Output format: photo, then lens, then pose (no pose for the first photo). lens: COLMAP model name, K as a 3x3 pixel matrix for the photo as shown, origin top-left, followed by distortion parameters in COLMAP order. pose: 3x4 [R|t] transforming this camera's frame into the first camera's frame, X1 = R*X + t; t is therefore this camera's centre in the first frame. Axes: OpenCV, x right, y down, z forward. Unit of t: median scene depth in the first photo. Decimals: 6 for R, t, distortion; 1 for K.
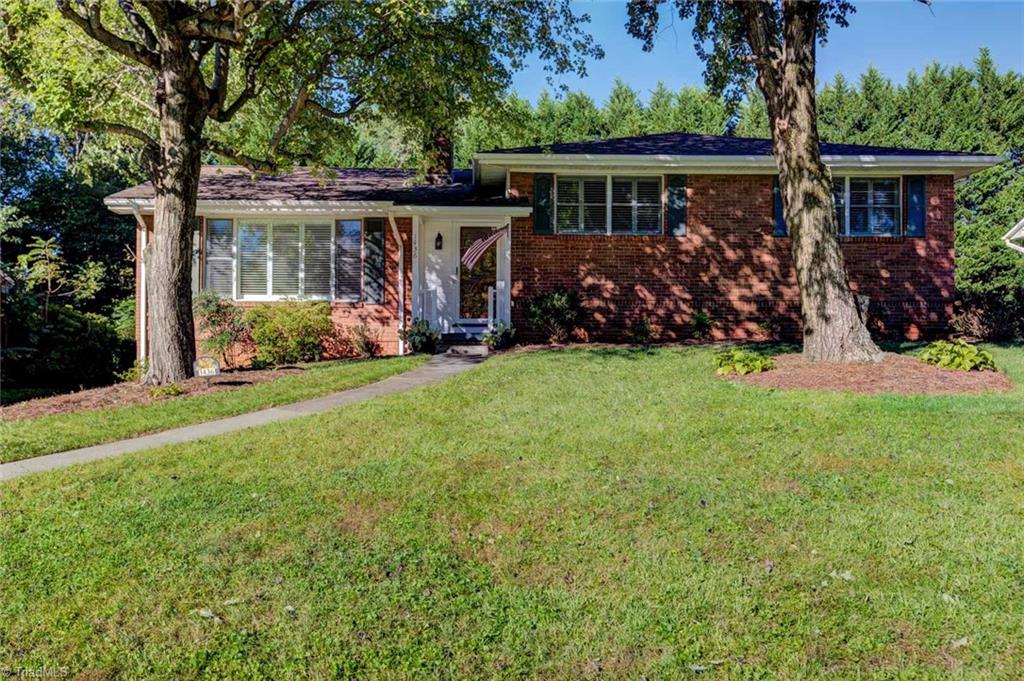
lens RADIAL K [[817.4, 0, 512.0], [0, 817.4, 340.5], [0, 0, 1]] dist [0.005802, 0.005112]
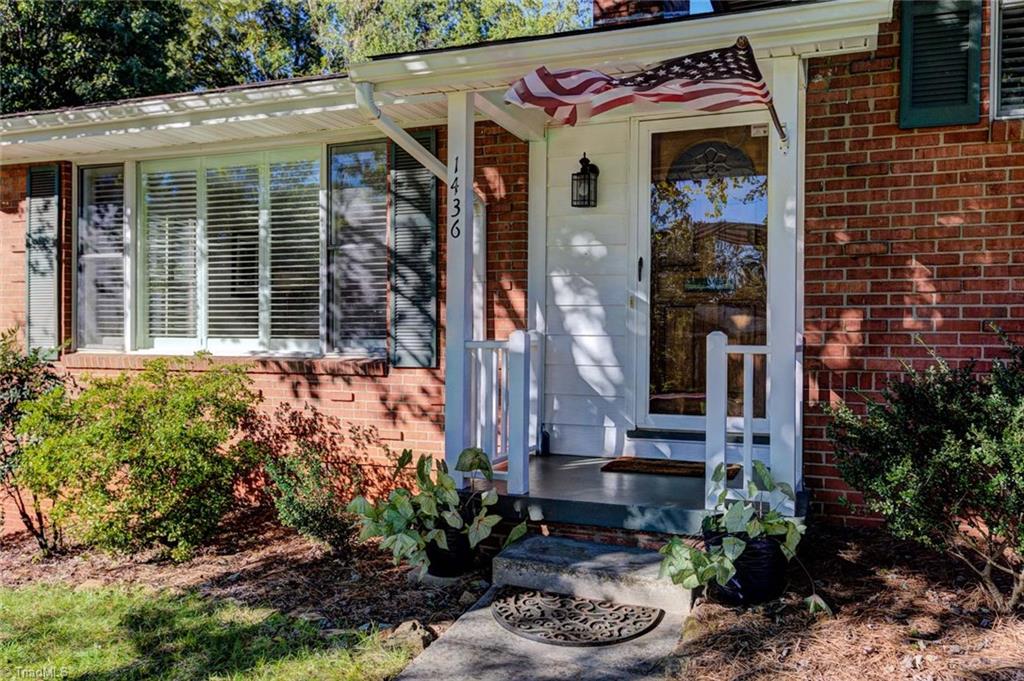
lens RADIAL K [[817.4, 0, 512.0], [0, 817.4, 340.5], [0, 0, 1]] dist [0.005802, 0.005112]
pose [[0.908825, 0.008400, -0.417093, 0.023168], [0.005373, 0.999479, 0.031837, -0.068762], [0.417143, -0.031175, 0.908306, 0.692609]]
